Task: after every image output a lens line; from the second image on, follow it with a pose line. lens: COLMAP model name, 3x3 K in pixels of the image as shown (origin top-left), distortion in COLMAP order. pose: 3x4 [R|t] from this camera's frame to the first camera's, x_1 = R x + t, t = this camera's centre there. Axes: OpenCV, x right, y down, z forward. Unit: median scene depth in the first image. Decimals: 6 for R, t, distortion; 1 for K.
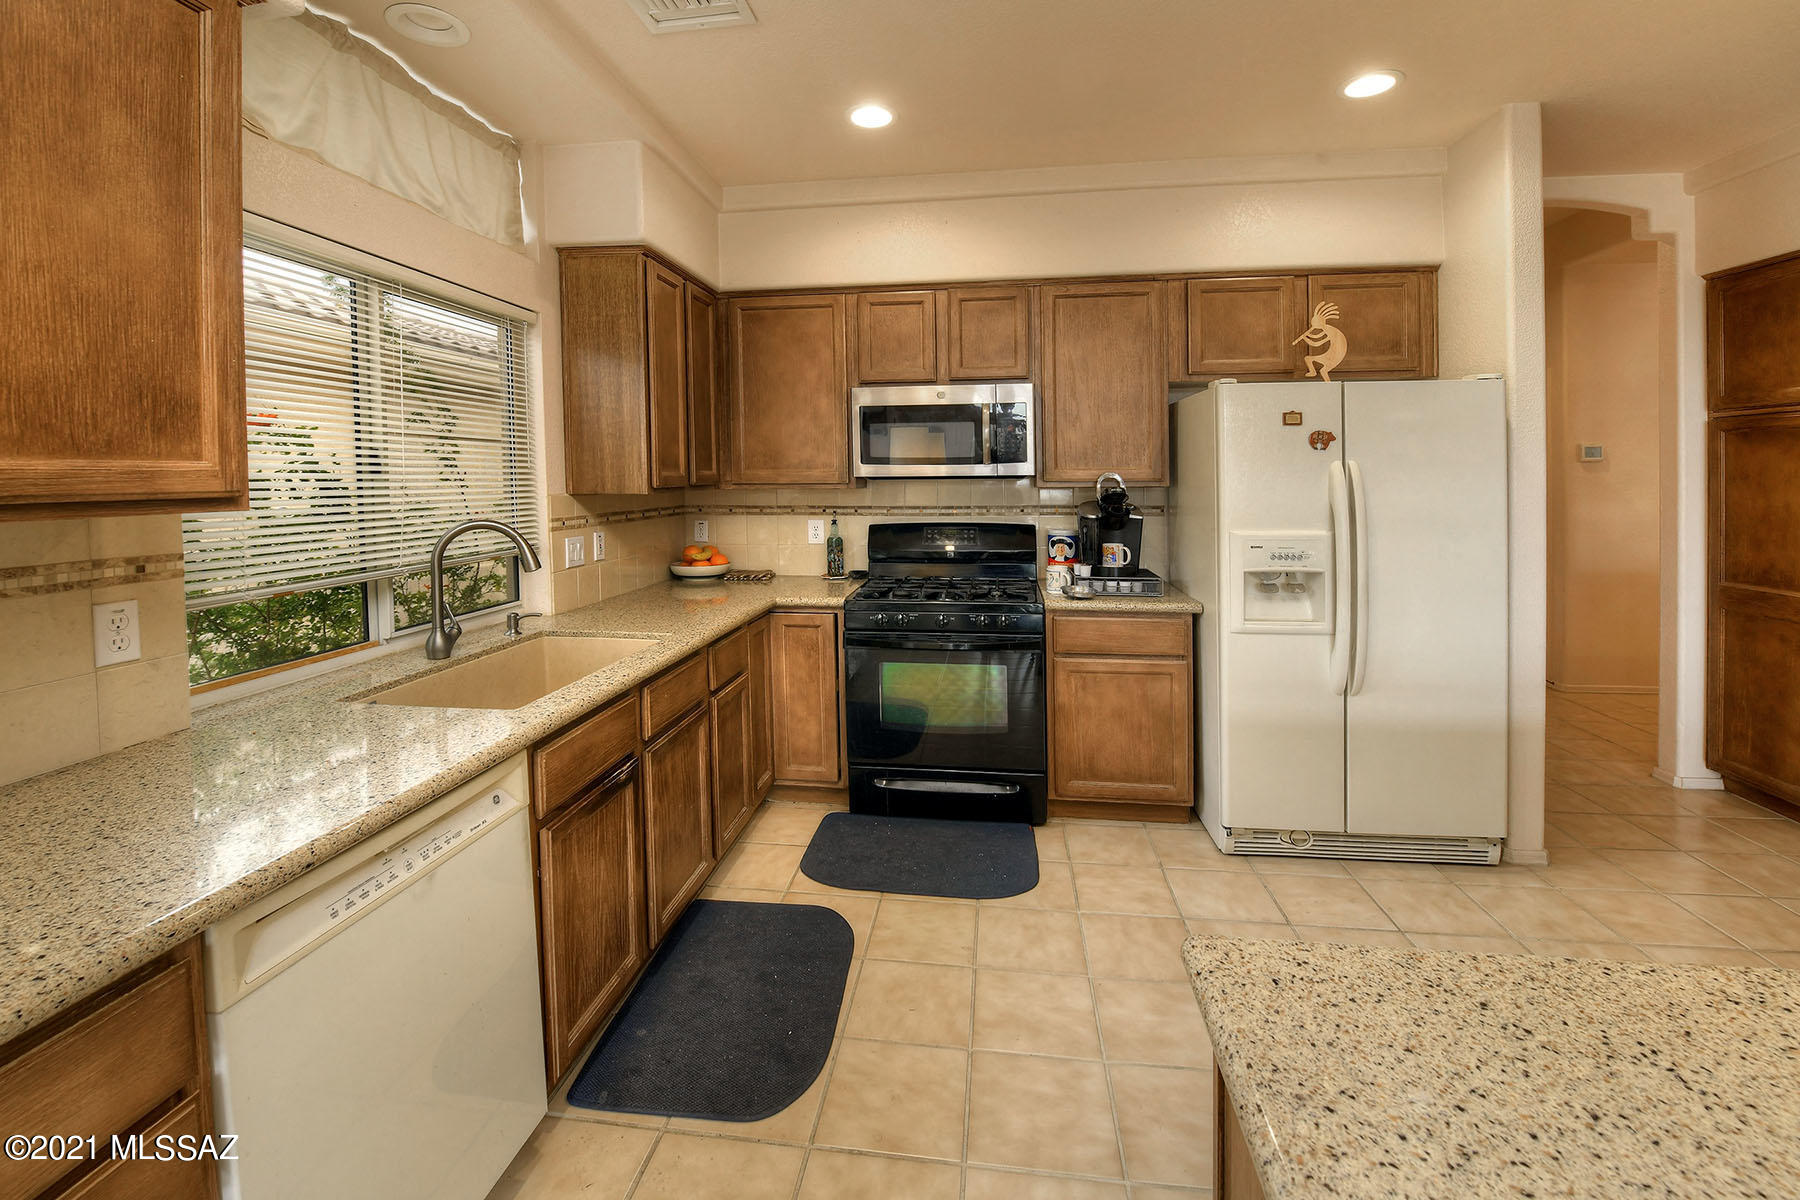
lens RADIAL K [[774.5, 0, 811.6], [0, 774.5, 483.9], [0, 0, 1]] dist [-0.014587, 0.000025]
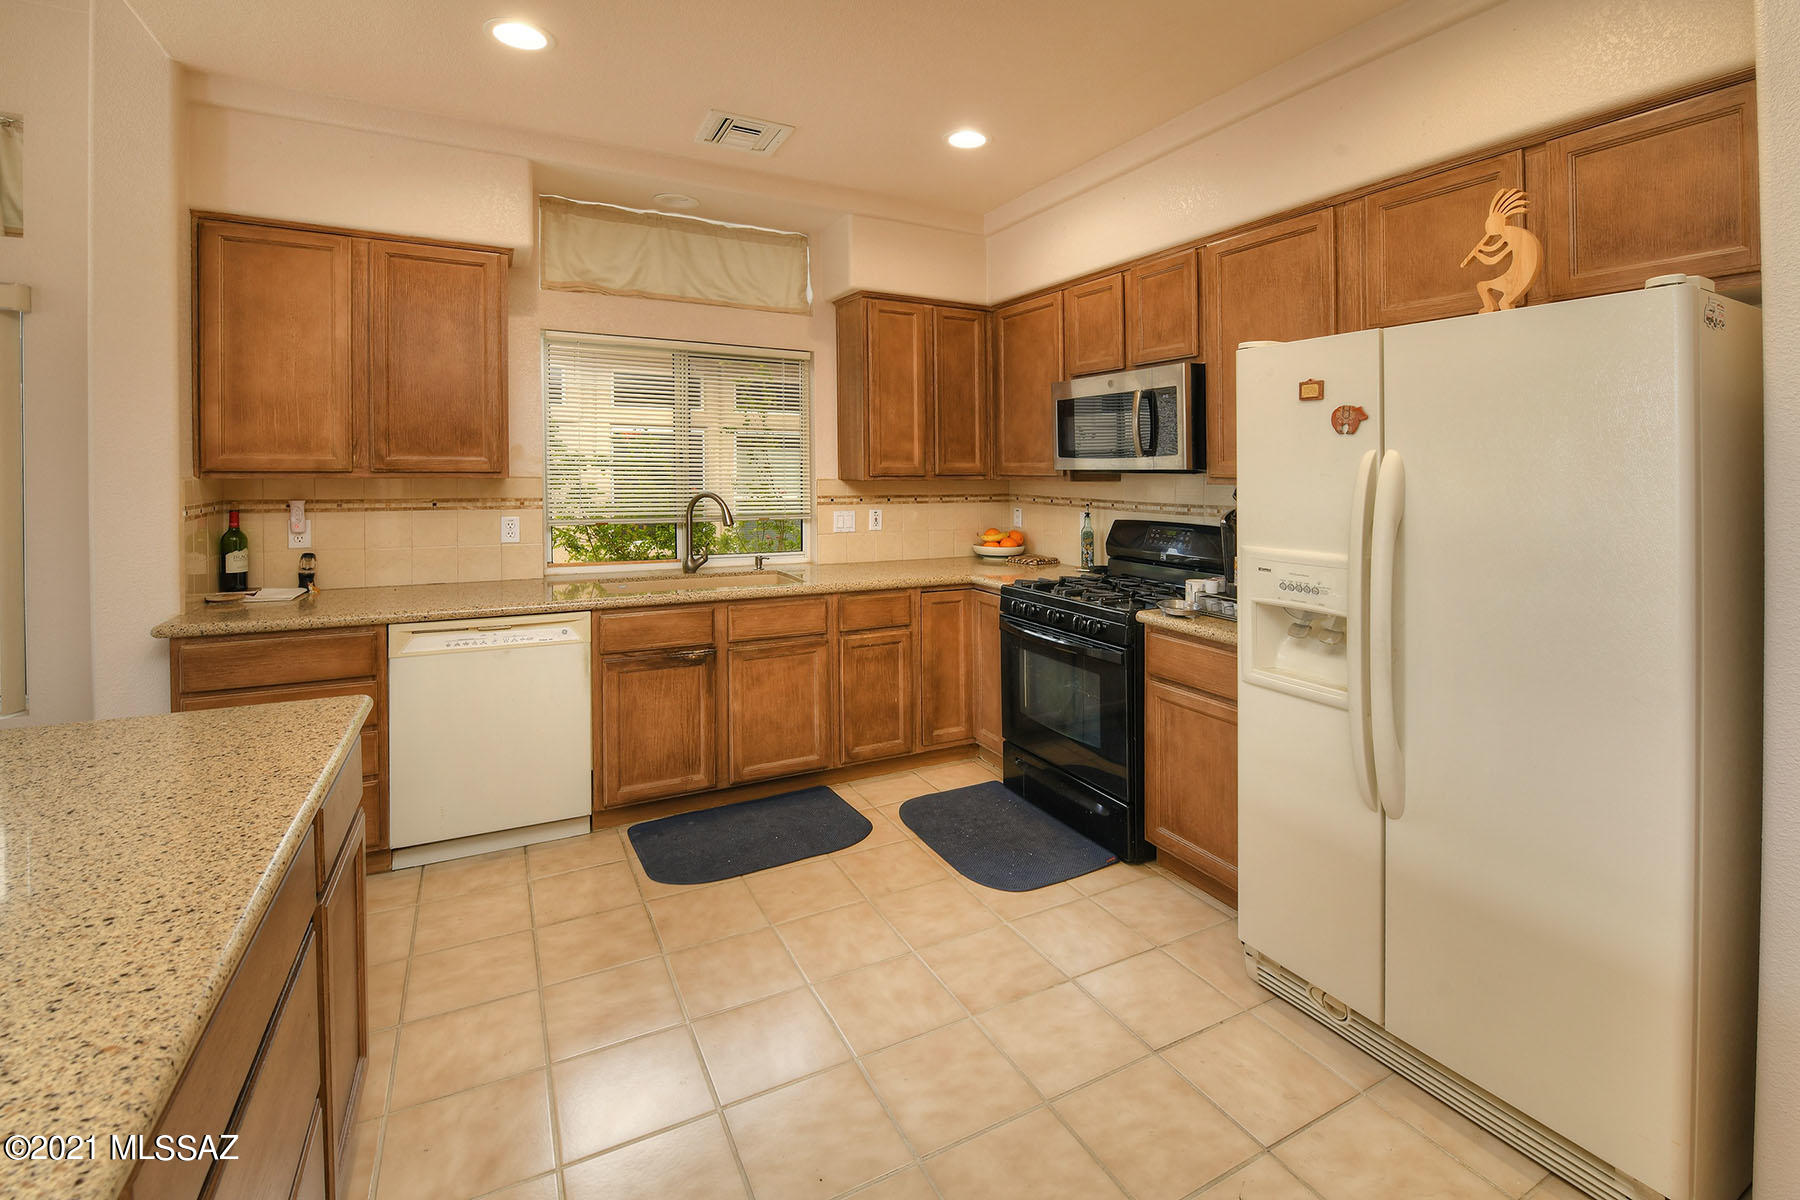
lens RADIAL K [[789.9, 0, 945.2], [0, 789.9, 477.8], [0, 0, 1]] dist [-0.011631, -0.000219]
pose [[0.620935, 0.018780, -0.783637, 0.883861], [-0.019086, 0.999779, 0.008837, -0.005417], [0.783630, 0.009470, 0.621156, 0.270995]]
